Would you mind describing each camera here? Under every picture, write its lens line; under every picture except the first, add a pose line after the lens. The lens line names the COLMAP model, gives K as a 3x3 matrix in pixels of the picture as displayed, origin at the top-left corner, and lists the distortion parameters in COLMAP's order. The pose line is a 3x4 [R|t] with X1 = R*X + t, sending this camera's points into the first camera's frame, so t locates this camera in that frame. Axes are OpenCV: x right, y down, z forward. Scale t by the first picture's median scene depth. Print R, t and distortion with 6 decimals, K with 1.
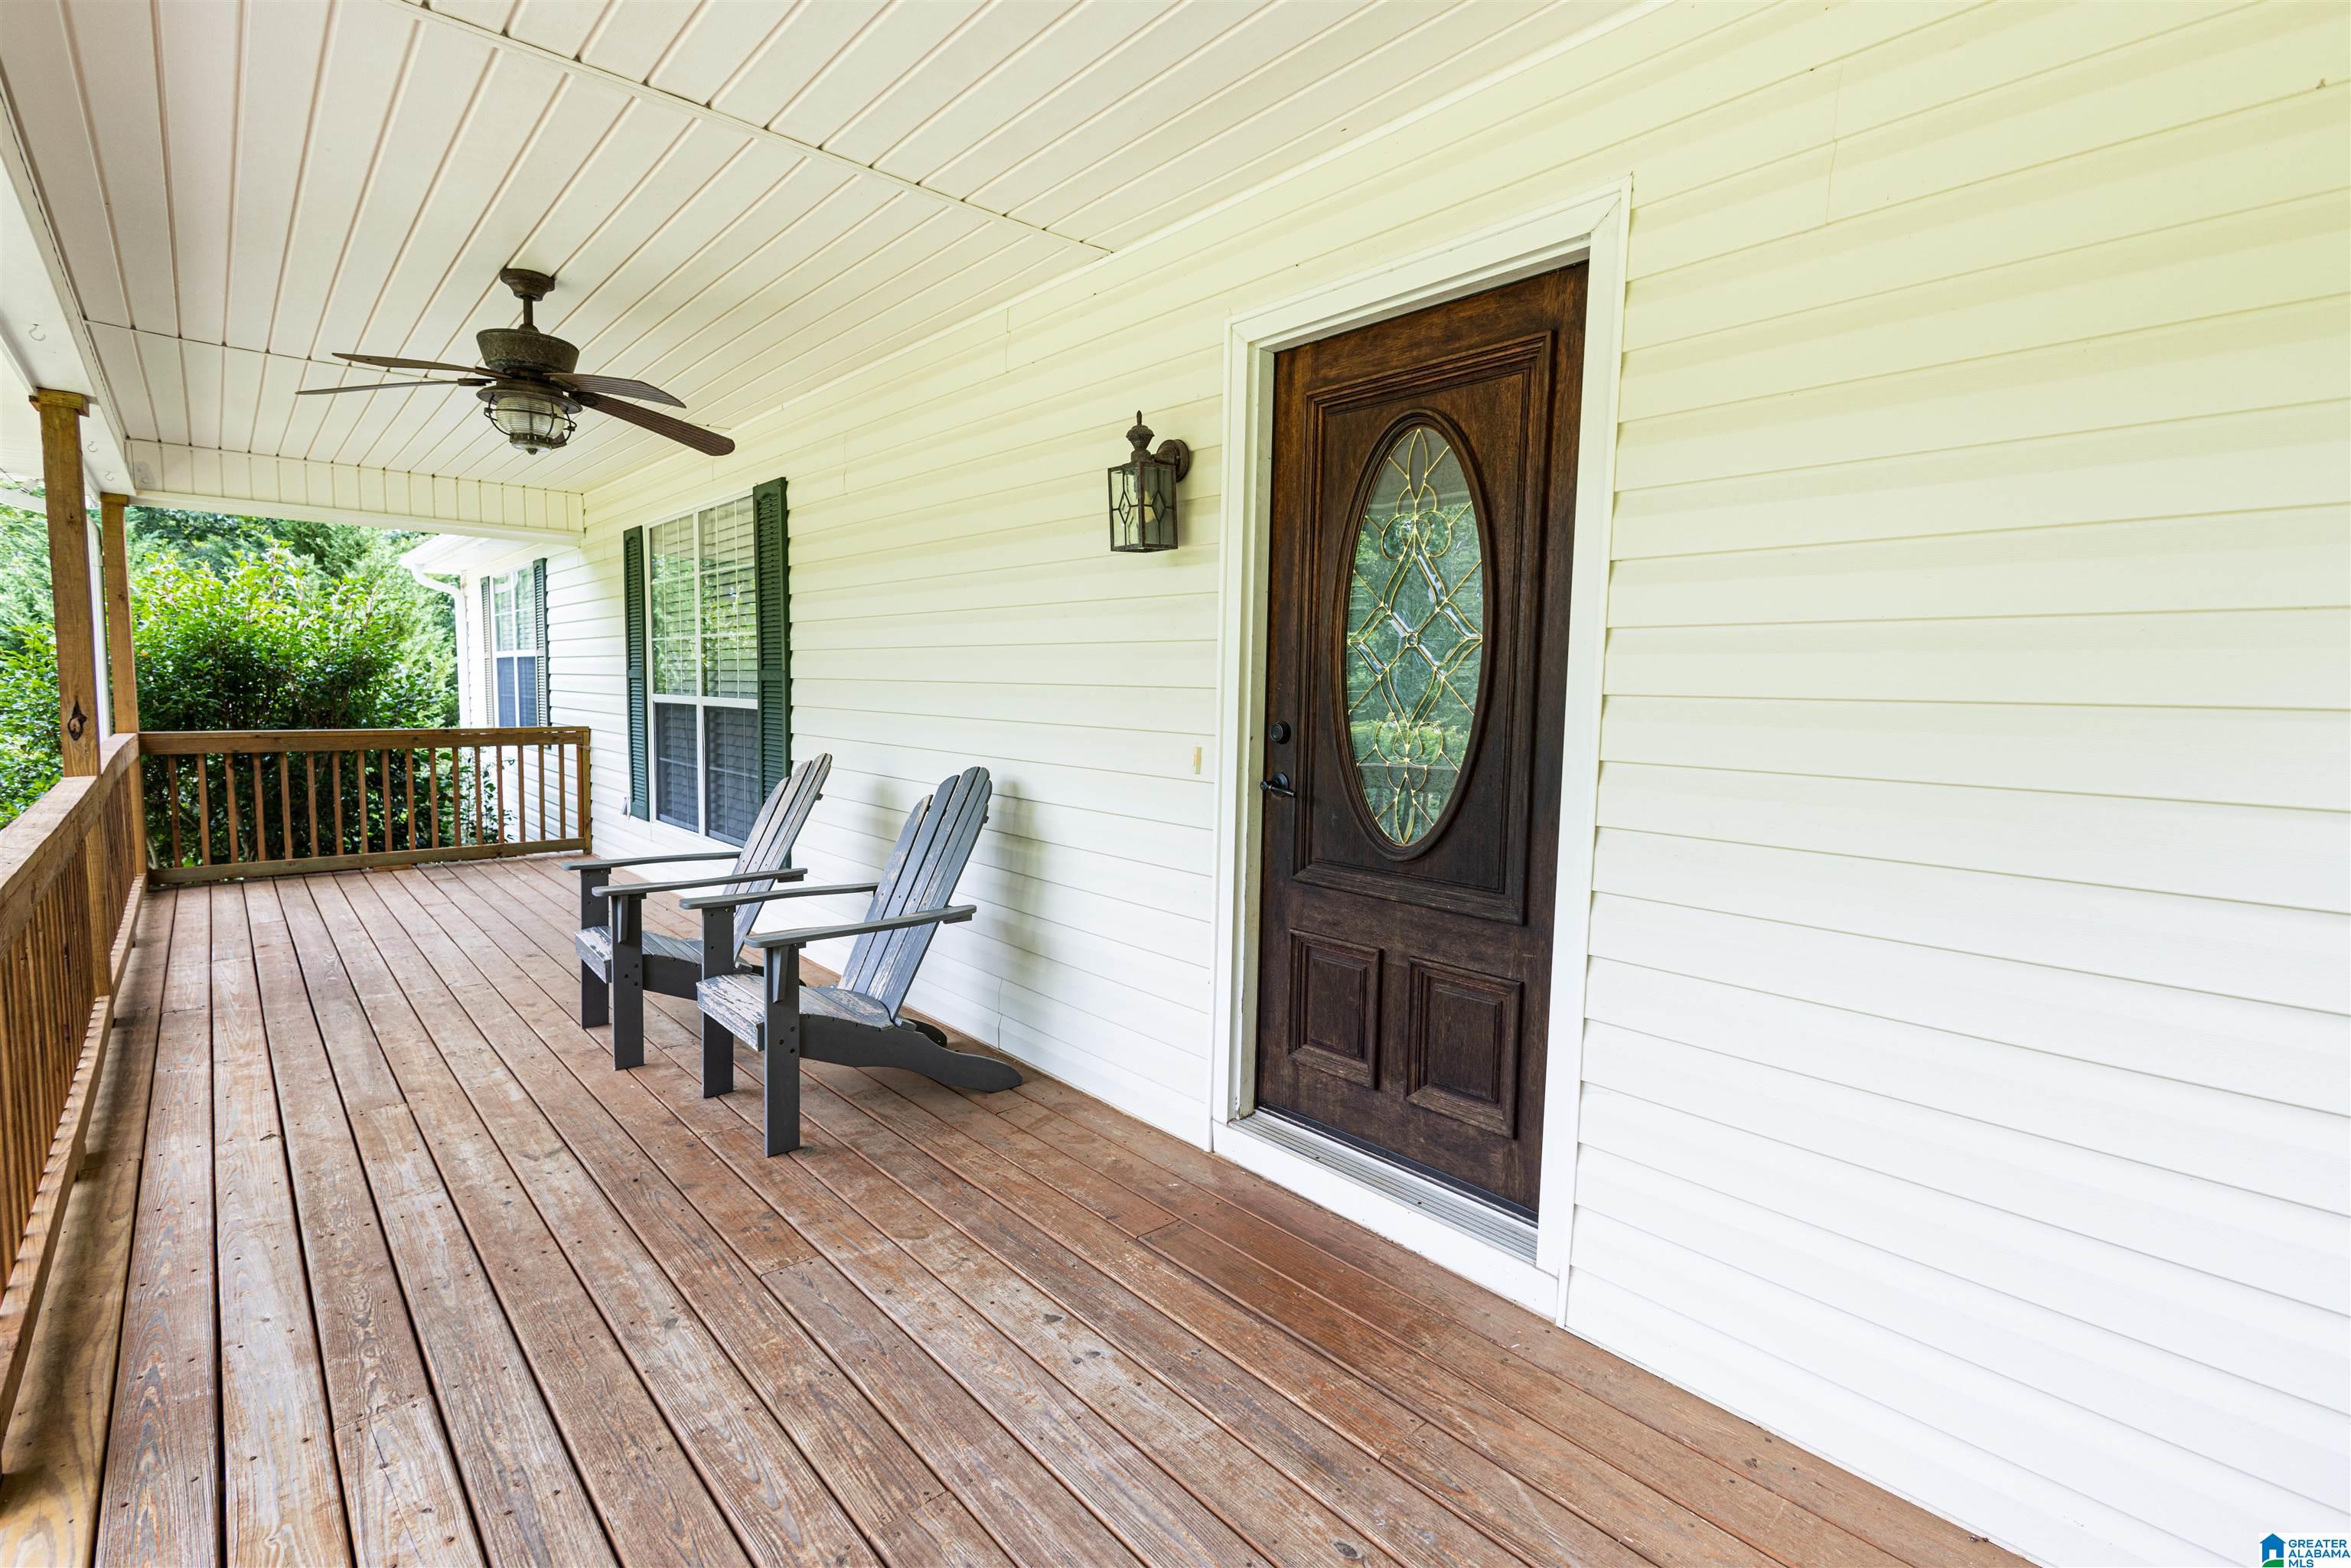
lens RADIAL K [[1072.2, 0, 1164.0], [0, 1072.2, 777.6], [0, 0, 1]] dist [-0.002386, -0.000464]
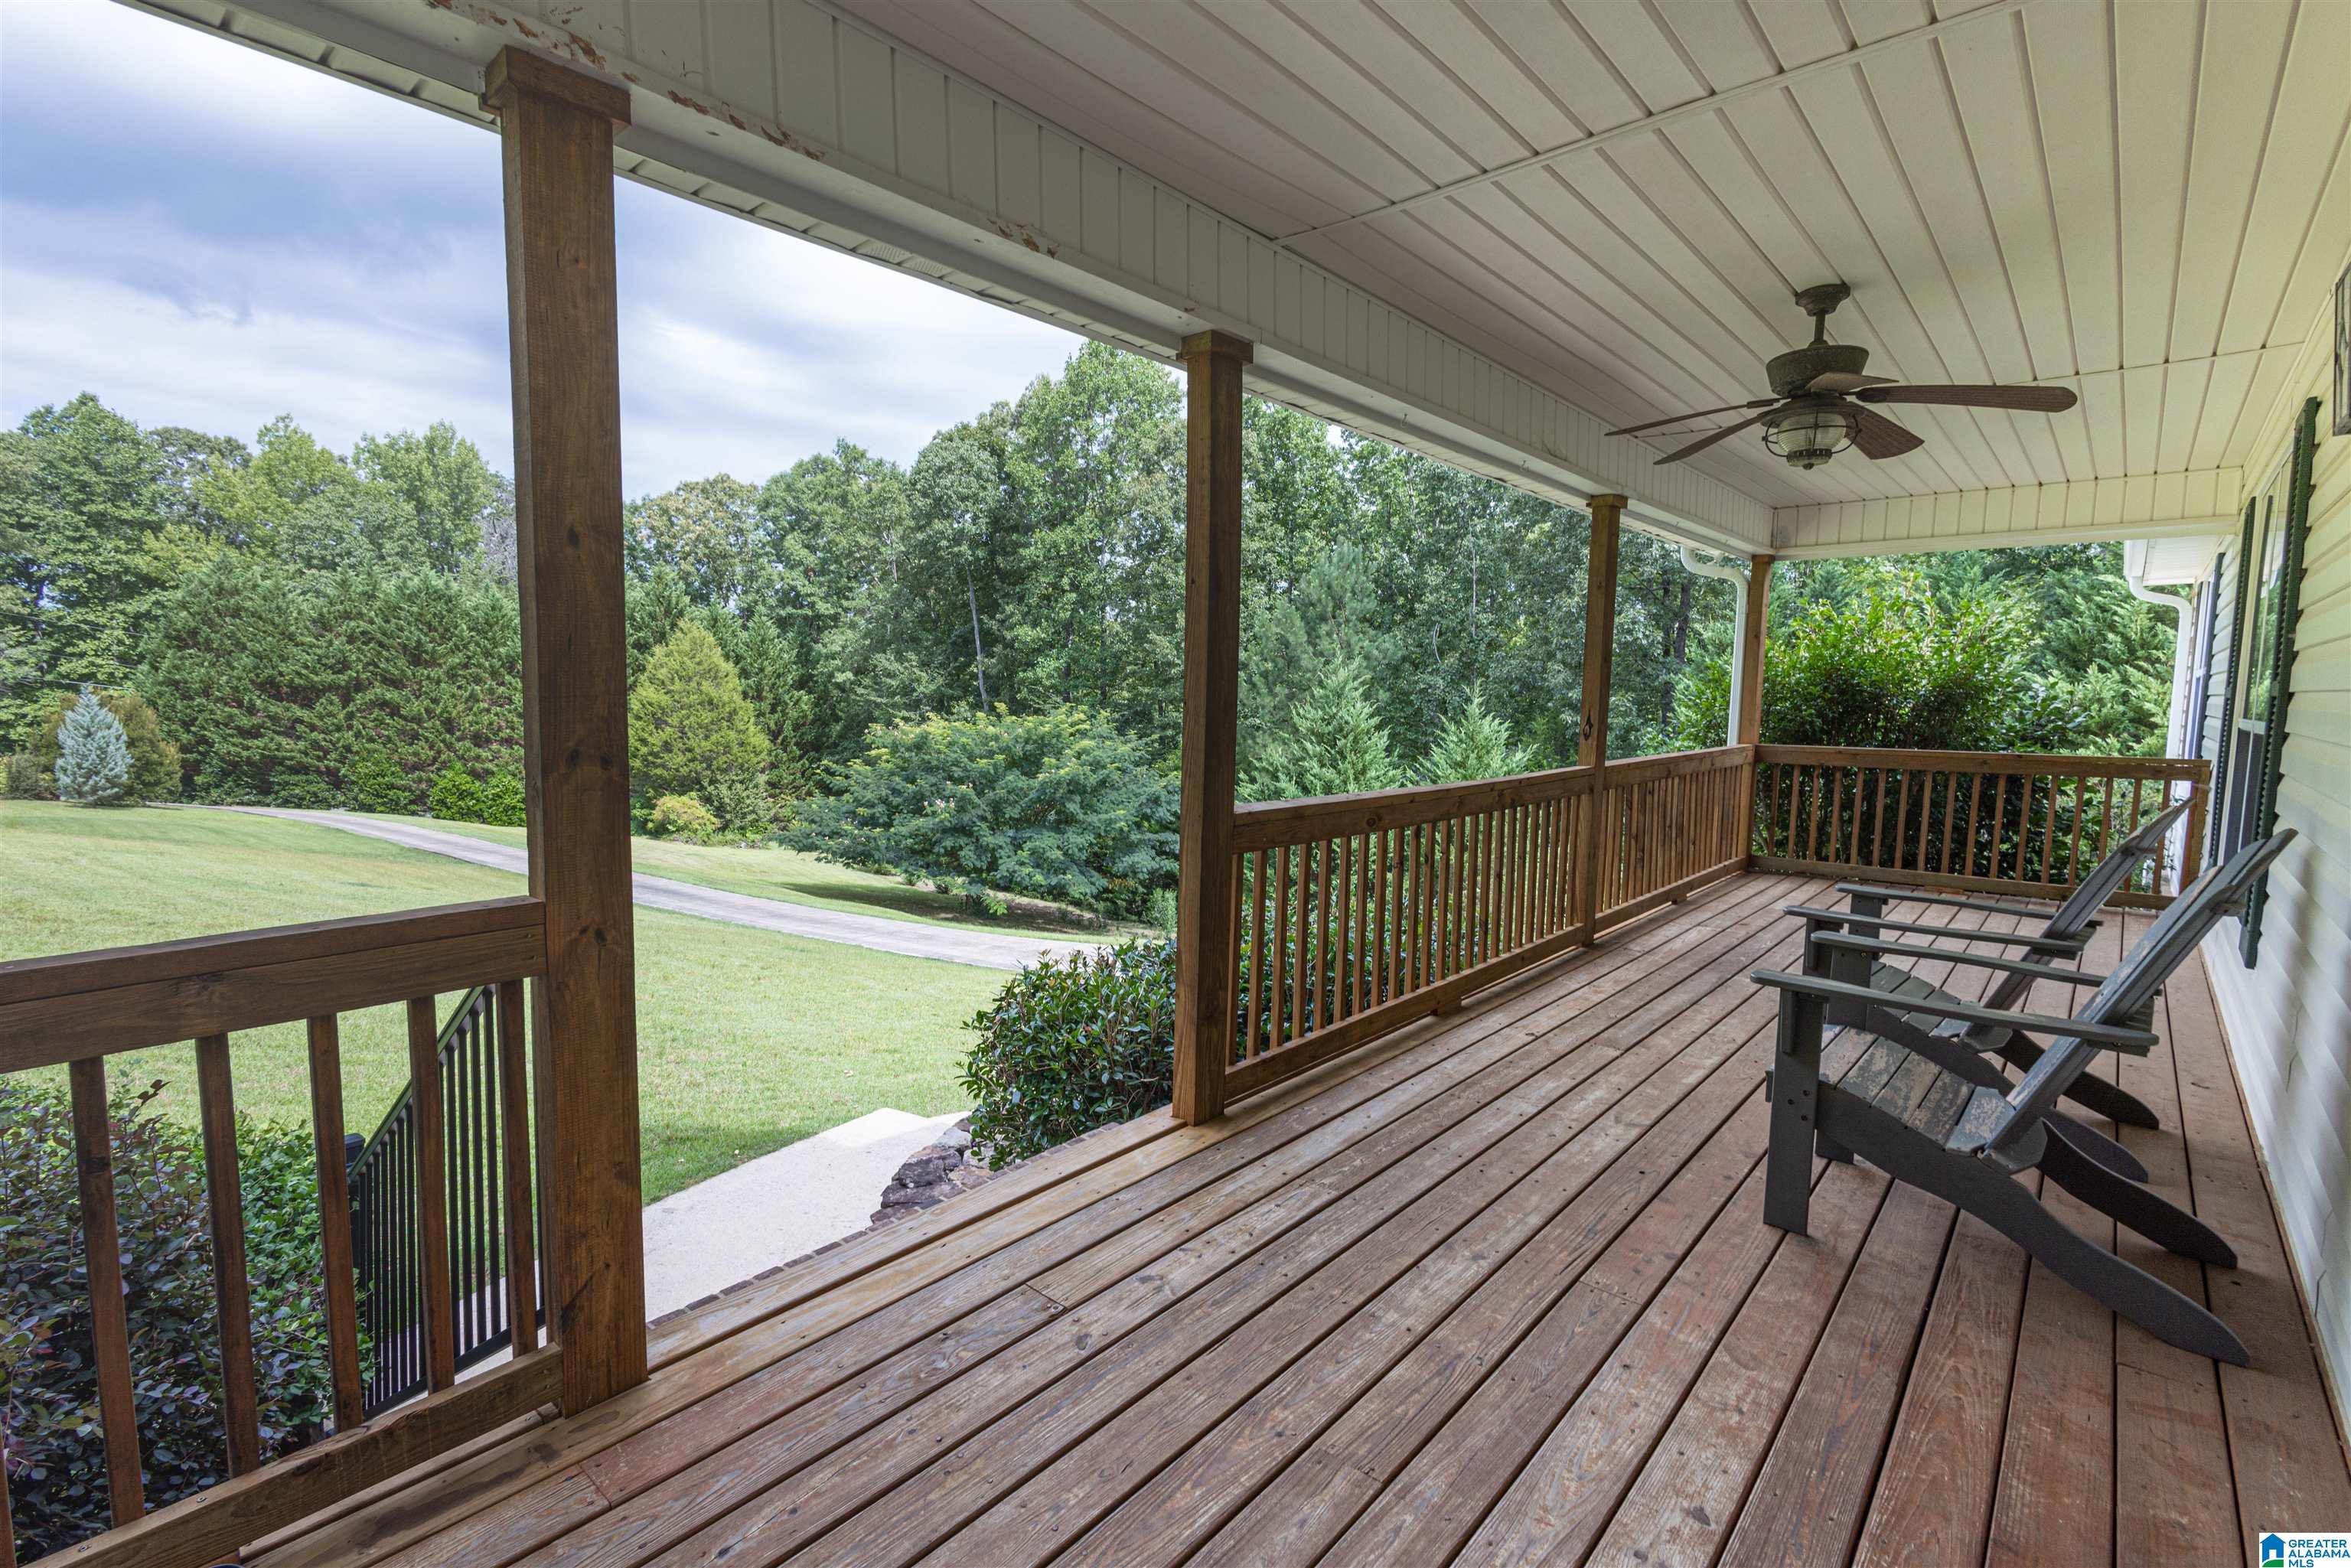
lens RADIAL K [[1072.2, 0, 1162.6], [0, 1072.2, 780.6], [0, 0, 1]] dist [-0.002386, -0.000464]
pose [[0.111265, 0.071103, -0.991244, 0.407356], [-0.096170, 0.993526, 0.060472, -0.015868], [0.989127, 0.088599, 0.117383, 0.349797]]
